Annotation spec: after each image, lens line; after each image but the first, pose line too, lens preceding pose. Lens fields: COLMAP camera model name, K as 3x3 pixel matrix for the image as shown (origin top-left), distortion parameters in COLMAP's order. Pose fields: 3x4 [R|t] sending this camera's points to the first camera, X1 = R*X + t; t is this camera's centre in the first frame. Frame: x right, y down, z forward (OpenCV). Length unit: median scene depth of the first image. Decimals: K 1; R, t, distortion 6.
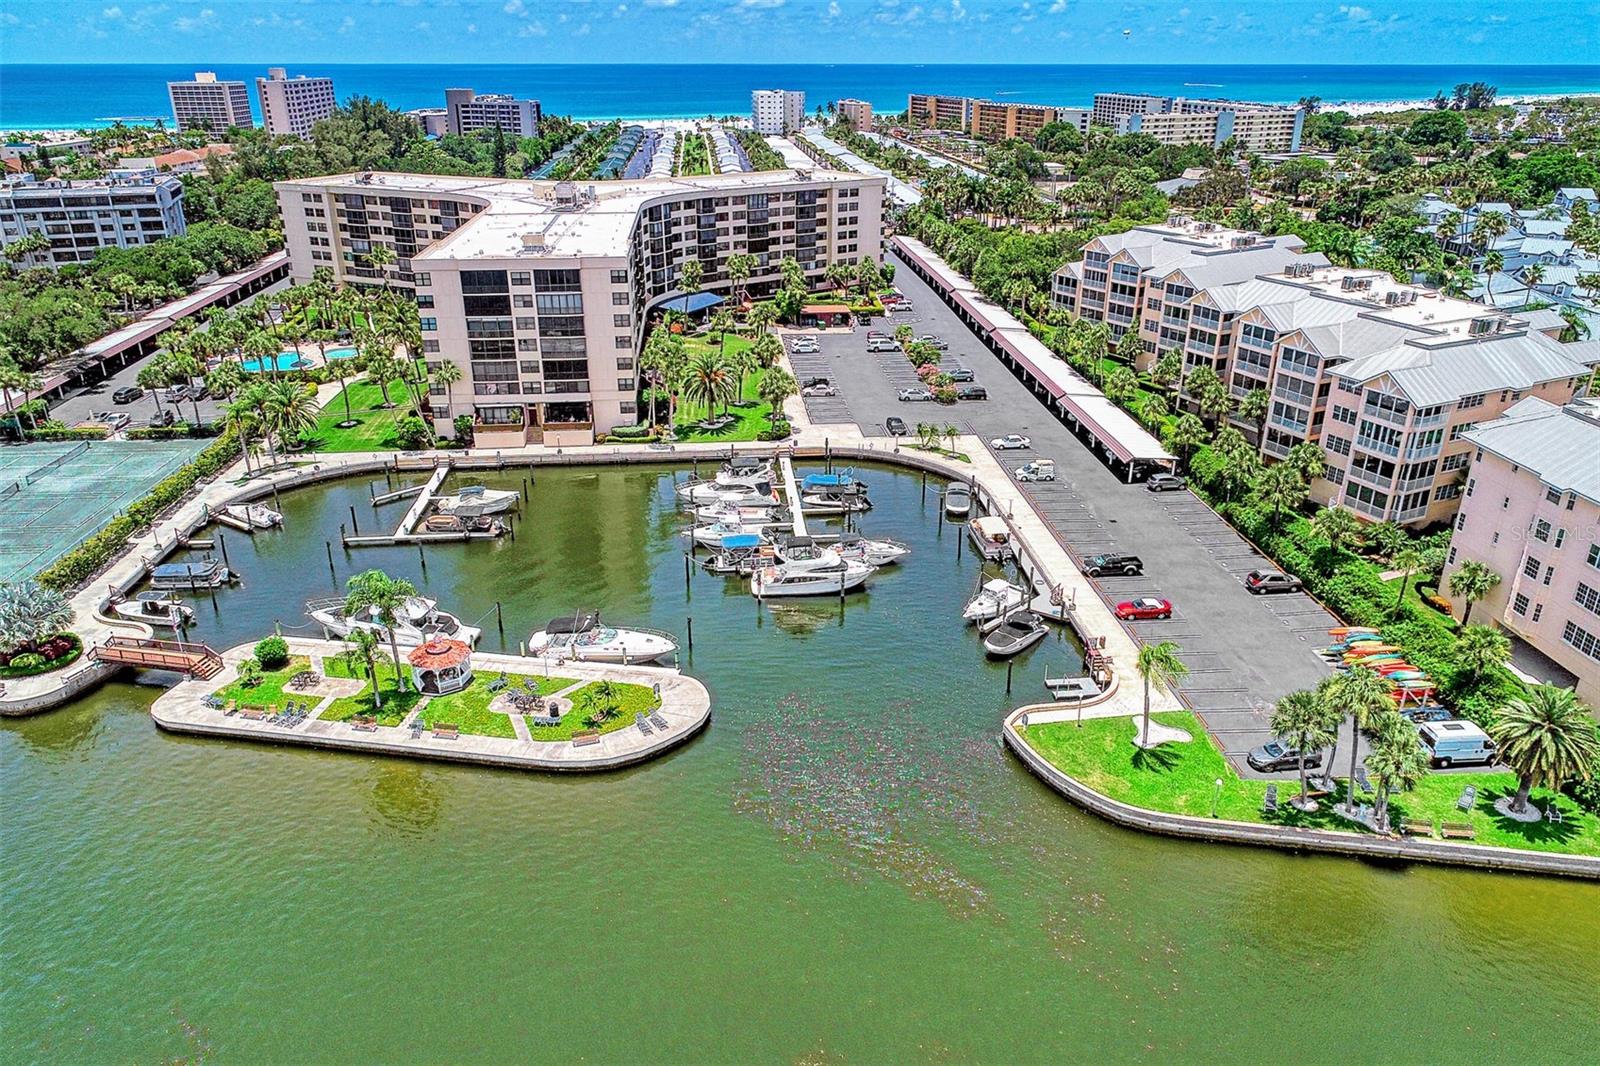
lens RADIAL K [[1064.0, 0, 798.3], [0, 1064.0, 560.8], [0, 0, 1]] dist [-0.003690, -0.003098]
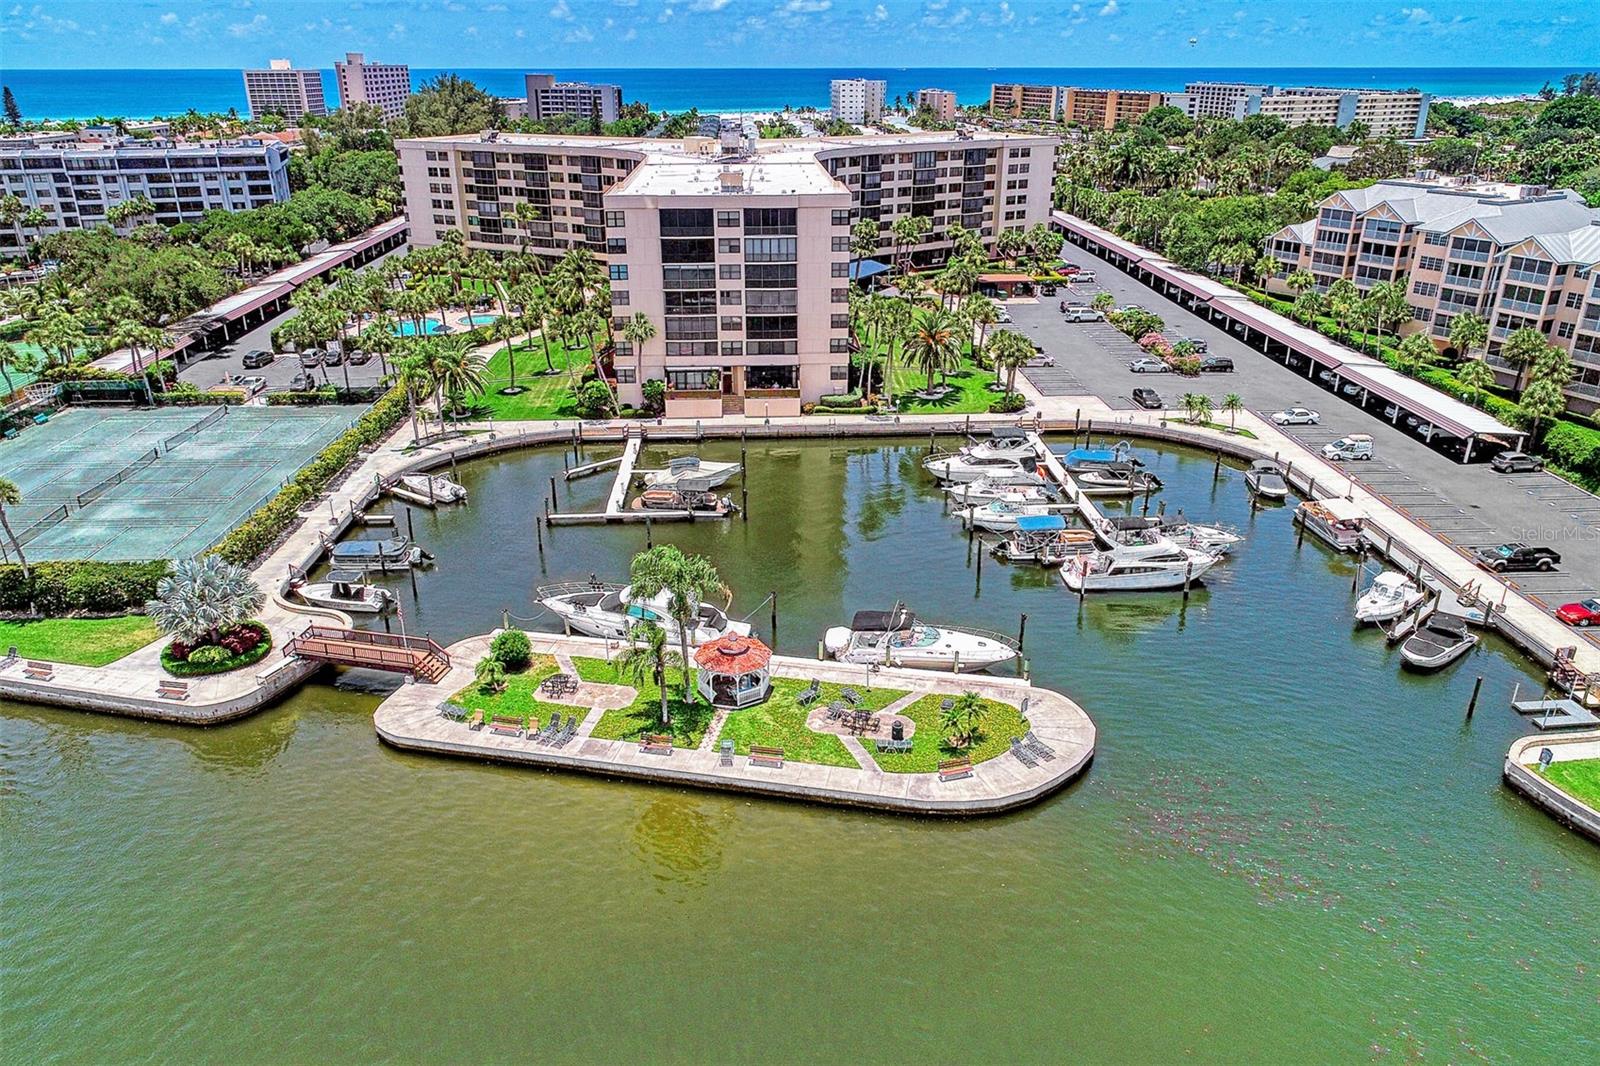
lens RADIAL K [[1074.0, 0, 797.8], [0, 1074.0, 561.2], [0, 0, 1]] dist [-0.005032, -0.003614]
pose [[0.999225, 0.013895, -0.036839, -0.163456], [-0.014133, 0.999881, -0.006210, 0.014452], [0.036749, 0.006726, 0.999302, 0.134813]]
